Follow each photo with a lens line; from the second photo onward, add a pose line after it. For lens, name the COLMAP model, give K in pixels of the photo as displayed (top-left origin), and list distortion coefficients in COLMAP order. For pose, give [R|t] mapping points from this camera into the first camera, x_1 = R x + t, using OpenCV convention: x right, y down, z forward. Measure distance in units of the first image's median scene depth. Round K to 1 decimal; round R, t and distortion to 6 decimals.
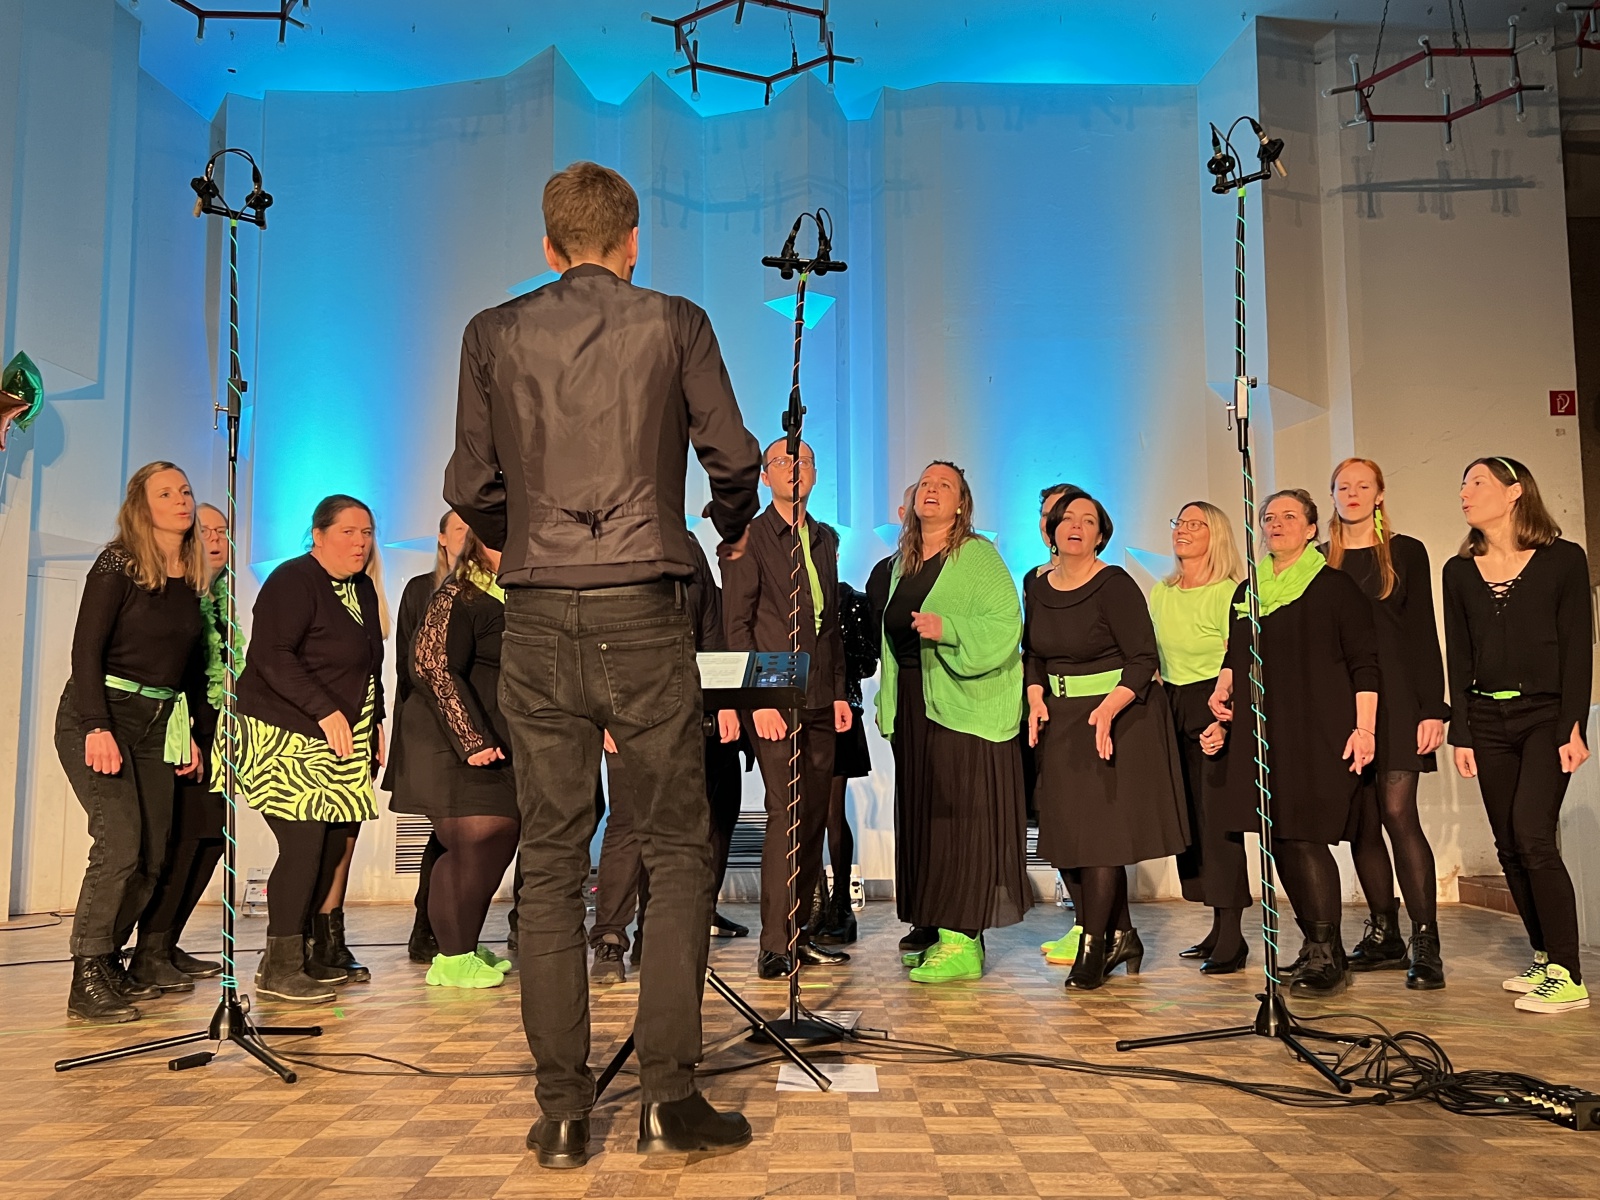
lens RADIAL K [[1499.5, 0, 795.5], [0, 1499.5, 615.4], [0, 0, 1]] dist [0.020194, -0.006845]
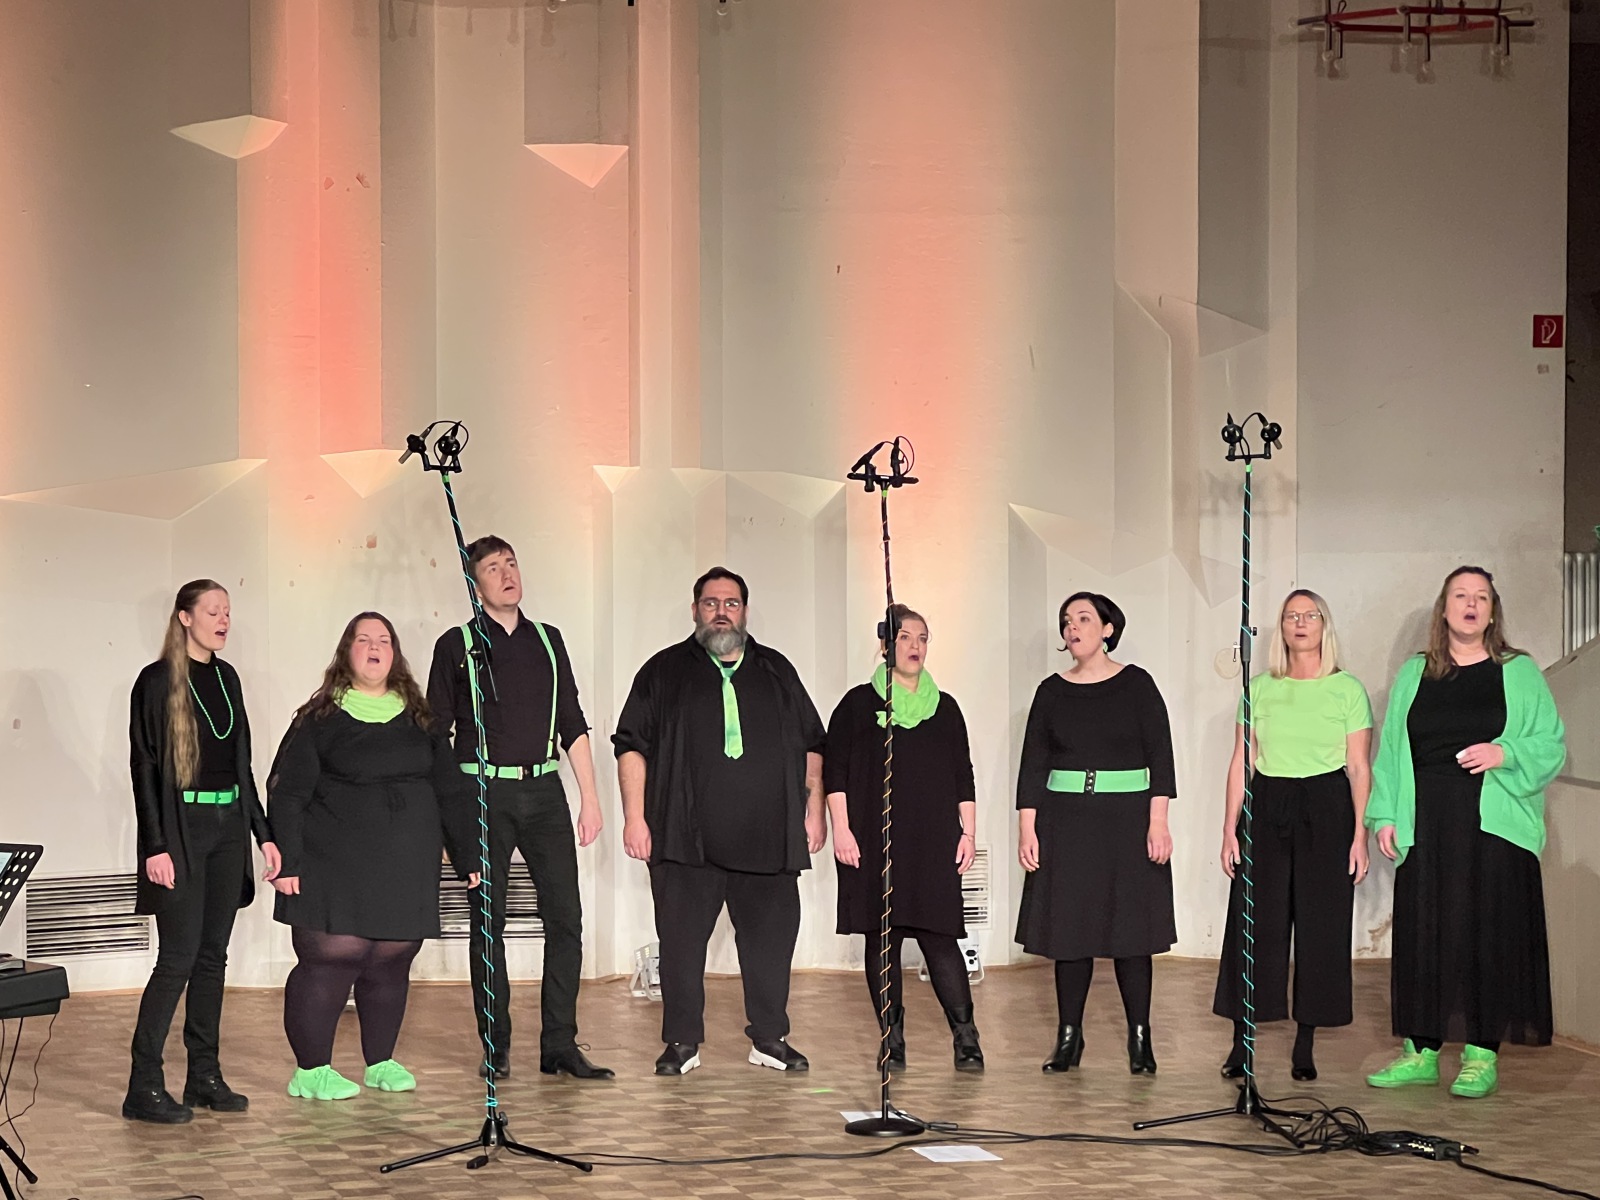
lens RADIAL K [[4586.4, 0, 802.0], [0, 4586.4, 609.6], [0, 0, 1]] dist [-0.238812, 8.685082]
pose [[0.963234, -0.006067, 0.268596, -1.143712], [-0.032248, 0.989906, 0.138007, -0.708506], [-0.266723, -0.141595, 0.953315, -2.690810]]
